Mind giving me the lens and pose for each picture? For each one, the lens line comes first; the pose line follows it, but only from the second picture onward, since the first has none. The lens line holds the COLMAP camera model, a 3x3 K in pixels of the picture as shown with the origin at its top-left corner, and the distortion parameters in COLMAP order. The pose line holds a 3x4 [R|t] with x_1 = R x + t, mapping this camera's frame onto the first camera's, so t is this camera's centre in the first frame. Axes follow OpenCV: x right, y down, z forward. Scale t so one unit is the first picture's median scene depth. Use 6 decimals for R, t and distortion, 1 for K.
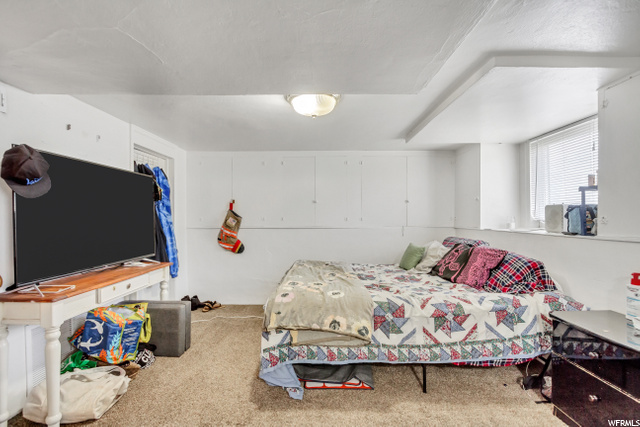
lens RADIAL K [[307.0, 0, 319.4], [0, 307.0, 219.1], [0, 0, 1]] dist [-0.003106, -0.000195]
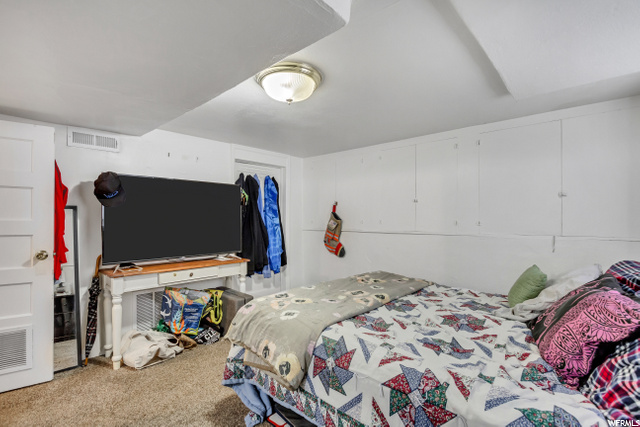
lens RADIAL K [[309.9, 0, 329.2], [0, 309.9, 218.9], [0, 0, 1]] dist [0.019824, -0.000041]
pose [[0.736985, 0.002728, -0.675903, 0.648401], [-0.006946, 0.999970, -0.003538, -0.008645], [0.675873, 0.007302, 0.736982, 0.435343]]
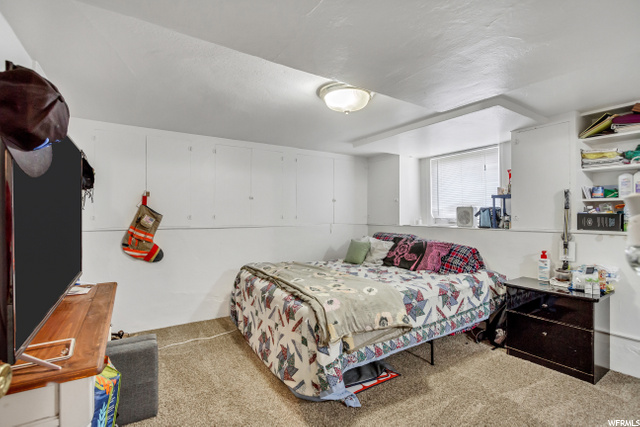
lens RADIAL K [[309.5, 0, 320.0], [0, 309.5, 213.5], [0, 0, 1]] dist [-0.004098, -0.000343]
pose [[0.827908, 0.005908, 0.560832, -0.615975], [-0.000090, 0.999946, -0.010401, -0.002341], [-0.560863, 0.008561, 0.827864, 0.230747]]
